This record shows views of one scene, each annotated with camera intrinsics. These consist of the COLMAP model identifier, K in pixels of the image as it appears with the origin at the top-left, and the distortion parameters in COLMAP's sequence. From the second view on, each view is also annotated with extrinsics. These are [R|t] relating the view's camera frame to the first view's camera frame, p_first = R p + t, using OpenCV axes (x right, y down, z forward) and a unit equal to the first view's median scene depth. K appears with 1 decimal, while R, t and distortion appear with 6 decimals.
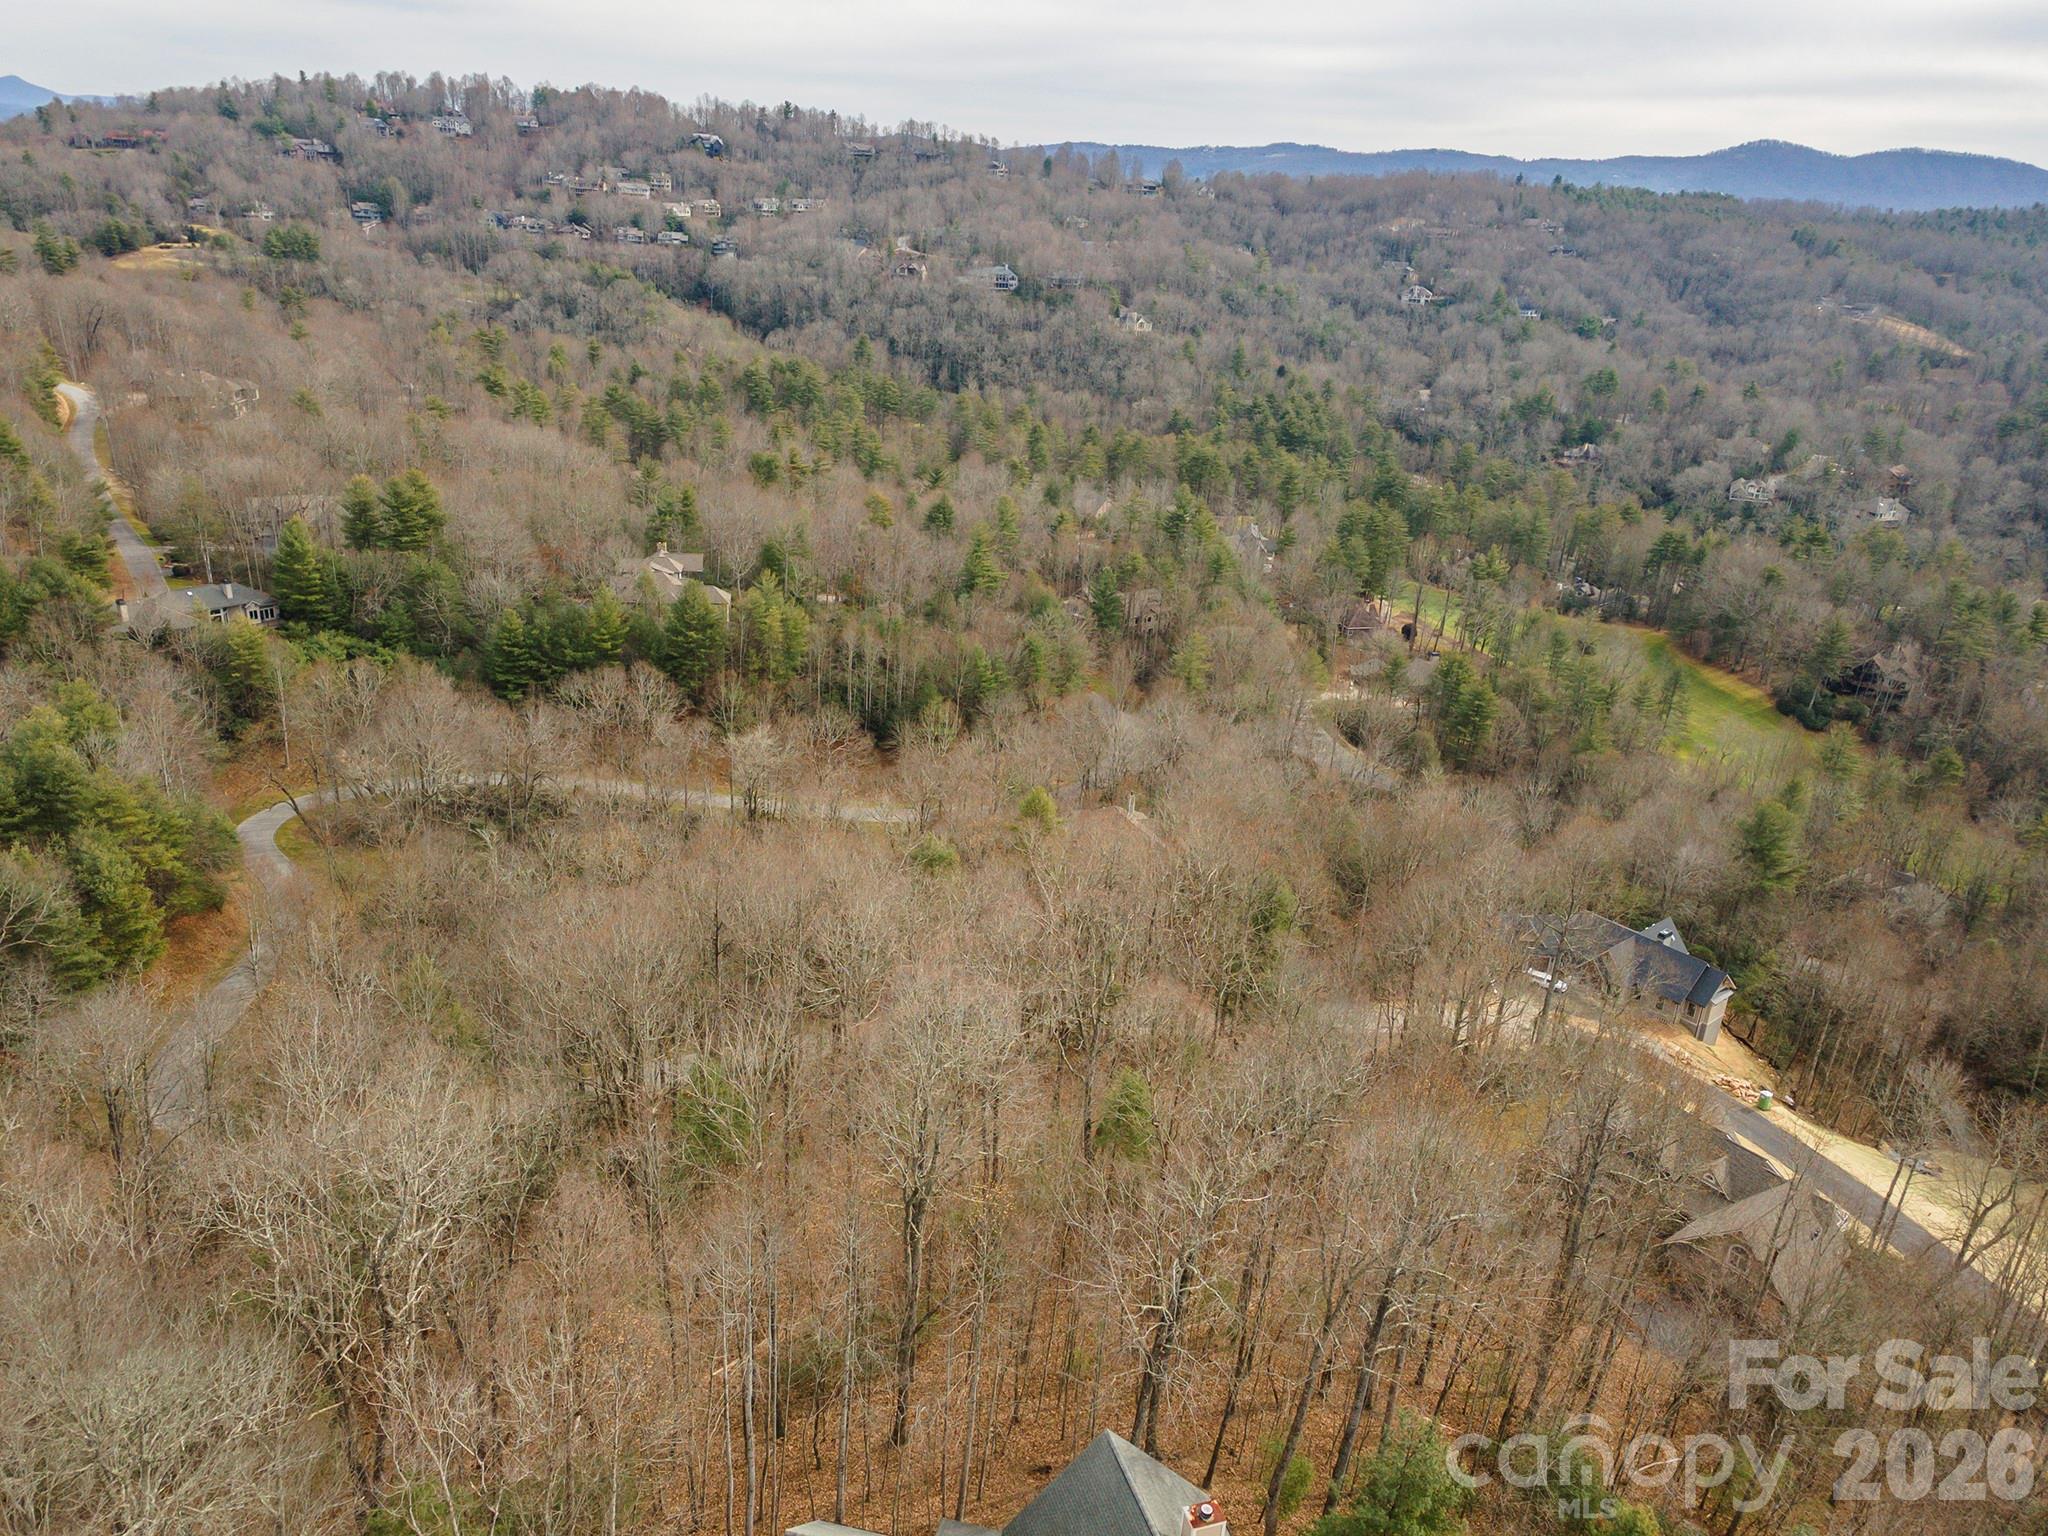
lens RADIAL K [[1482.9, 0, 1024.9], [0, 1482.9, 770.8], [0, 0, 1]] dist [0.038335, 0.019648]
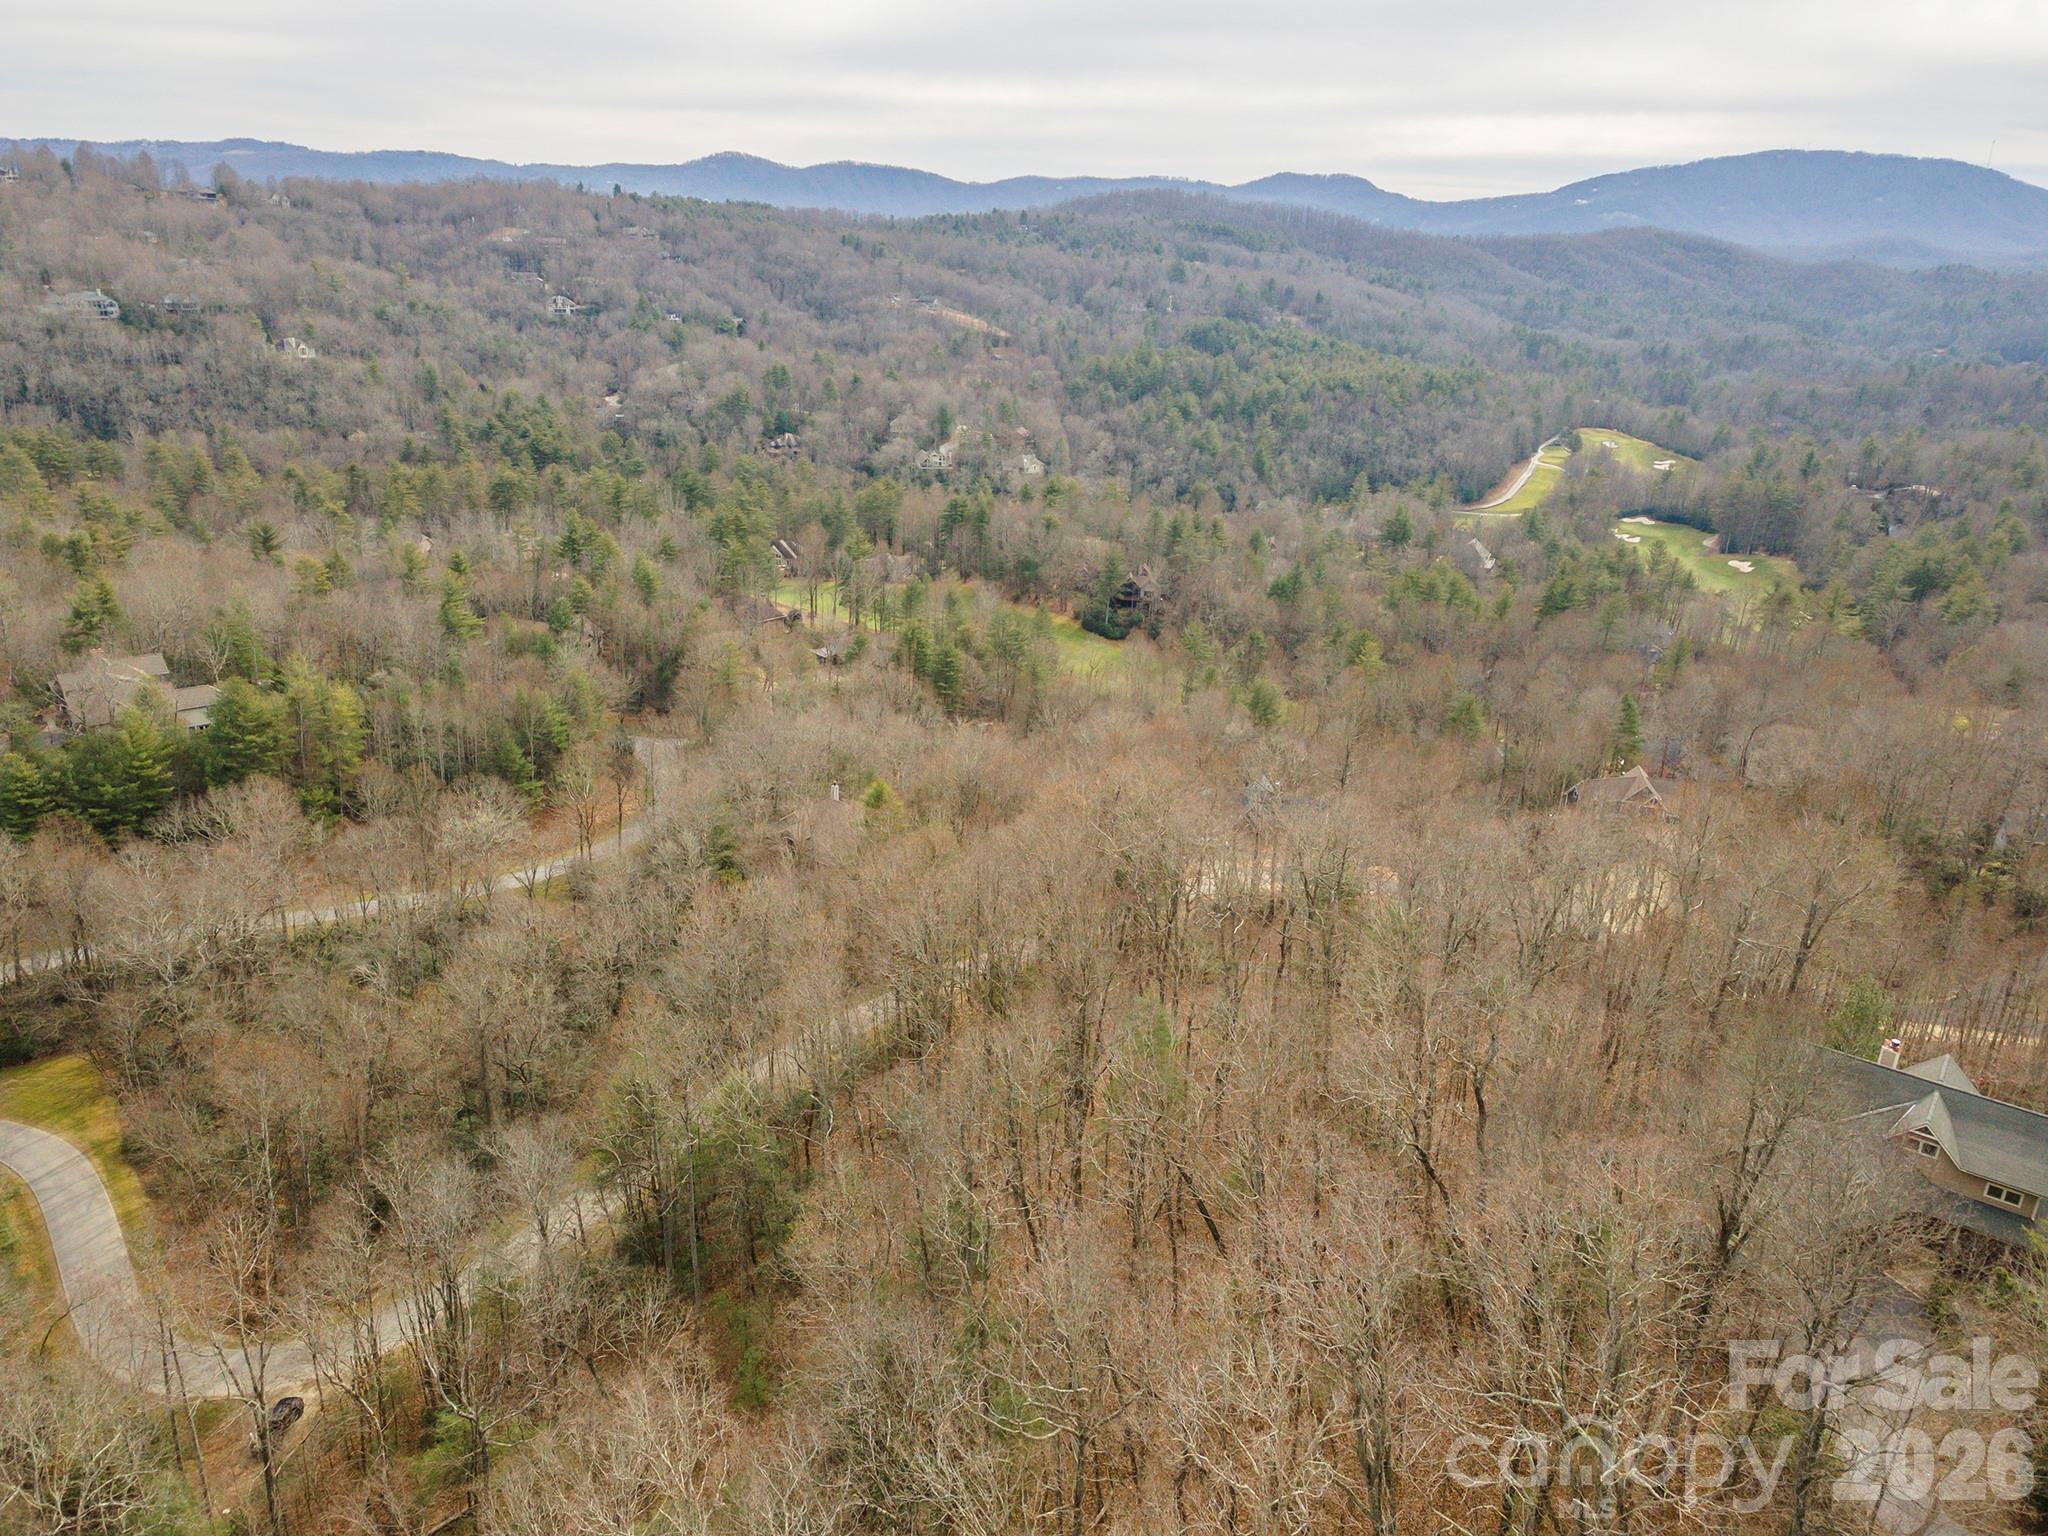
lens RADIAL K [[1482.9, 0, 1019.5], [0, 1482.9, 765.0], [0, 0, 1]] dist [0.038335, 0.019648]
pose [[0.812599, -0.222698, 0.538599, -0.114518], [0.224938, 0.972355, 0.062676, -0.010254], [-0.537668, 0.070221, 0.840228, 0.004445]]
